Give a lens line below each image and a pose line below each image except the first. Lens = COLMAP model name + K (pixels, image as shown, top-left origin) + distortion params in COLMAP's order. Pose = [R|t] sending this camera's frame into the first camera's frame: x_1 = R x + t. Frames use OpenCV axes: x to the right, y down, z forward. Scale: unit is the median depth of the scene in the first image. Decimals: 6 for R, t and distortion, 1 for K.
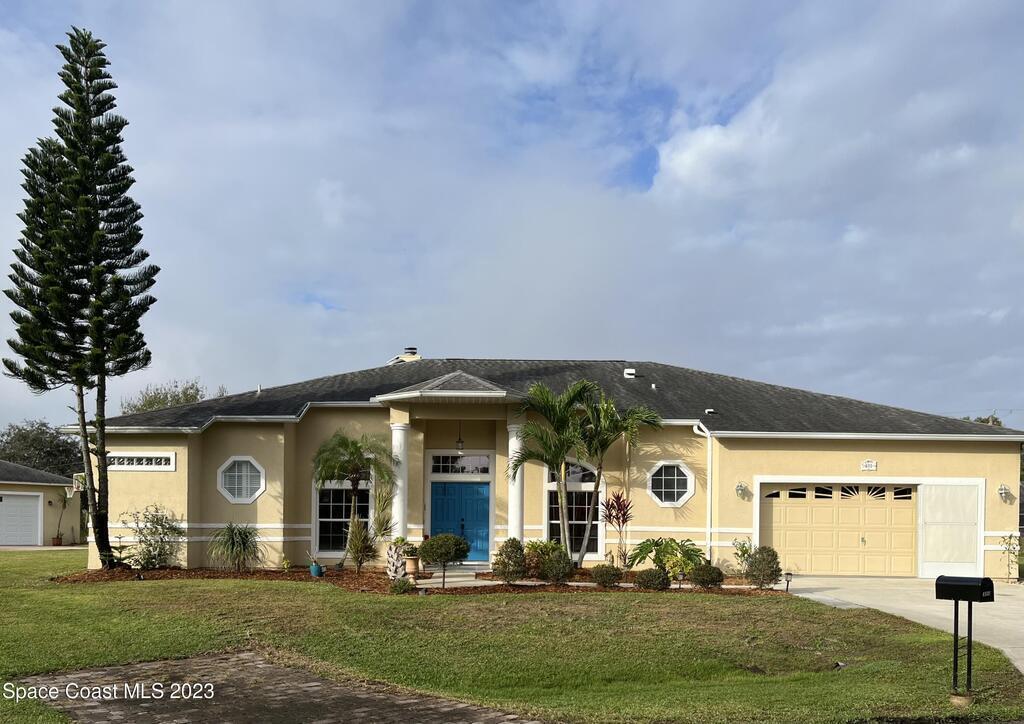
lens RADIAL K [[1058.5, 0, 512.0], [0, 1058.5, 362.0], [0, 0, 1]] dist [0.079579, -0.174696]
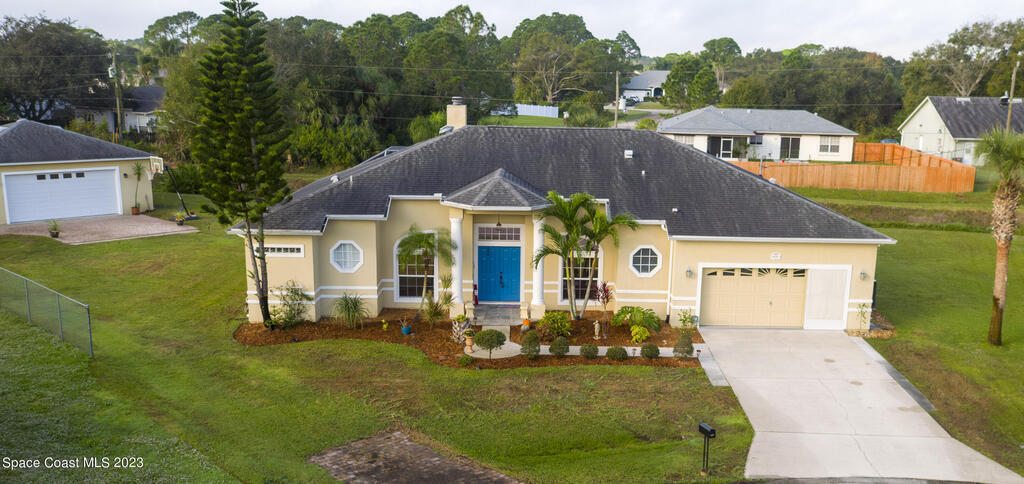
lens RADIAL K [[1034.5, 0, 581.0], [0, 1034.5, 243.5], [0, 0, 1]] dist [-0.000493, 0.009164]
pose [[0.999473, 0.007308, 0.031621, 0.018220], [-0.014108, 0.975275, 0.220543, -0.233702], [-0.029227, -0.220873, 0.974864, -0.388977]]
